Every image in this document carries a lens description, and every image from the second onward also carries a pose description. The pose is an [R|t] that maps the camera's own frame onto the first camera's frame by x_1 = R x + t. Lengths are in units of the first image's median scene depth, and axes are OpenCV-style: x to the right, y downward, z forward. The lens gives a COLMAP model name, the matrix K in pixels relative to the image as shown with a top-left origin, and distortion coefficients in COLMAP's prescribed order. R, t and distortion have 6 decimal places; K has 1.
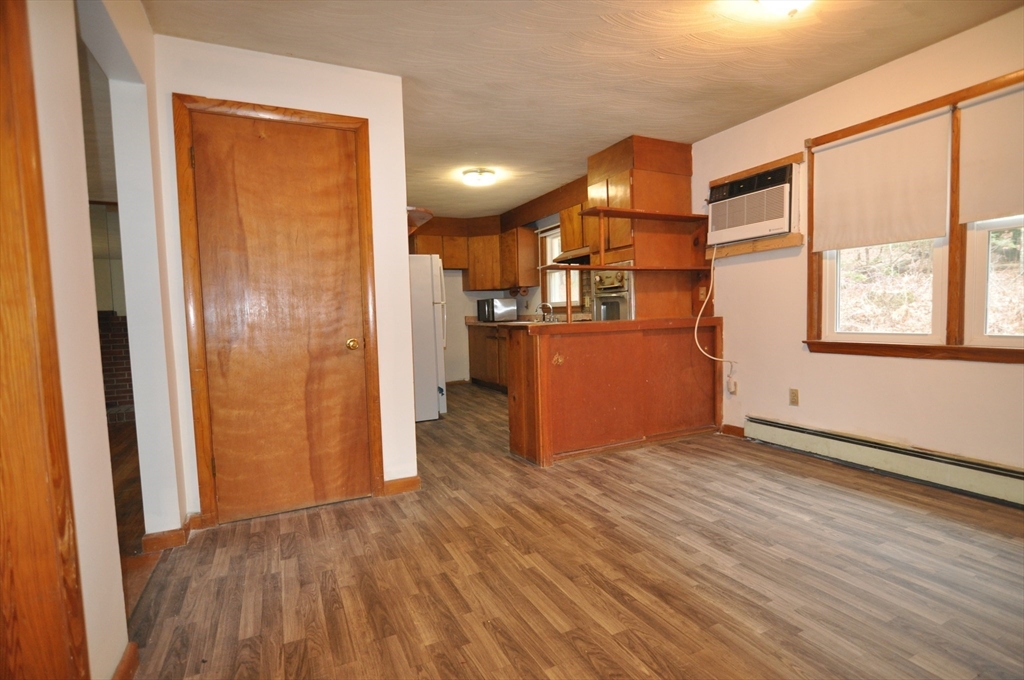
lens RADIAL K [[495.2, 0, 512.0], [0, 495.2, 340.8], [0, 0, 1]] dist [-0.015868, -0.000243]
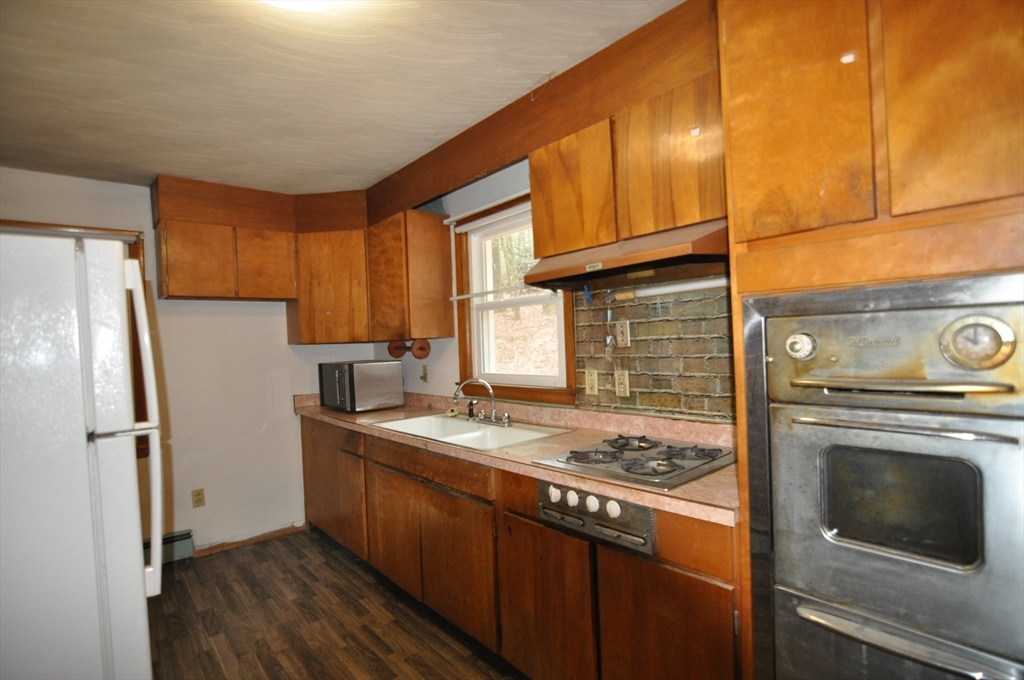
lens RADIAL K [[495.2, 0, 509.3], [0, 495.2, 342.9], [0, 0, 1]] dist [-0.015868, -0.000243]
pose [[0.966011, -0.011055, 0.258263, -0.016159], [0.026246, 0.998117, -0.055445, -0.076977], [-0.257163, 0.060339, 0.964482, 0.531194]]
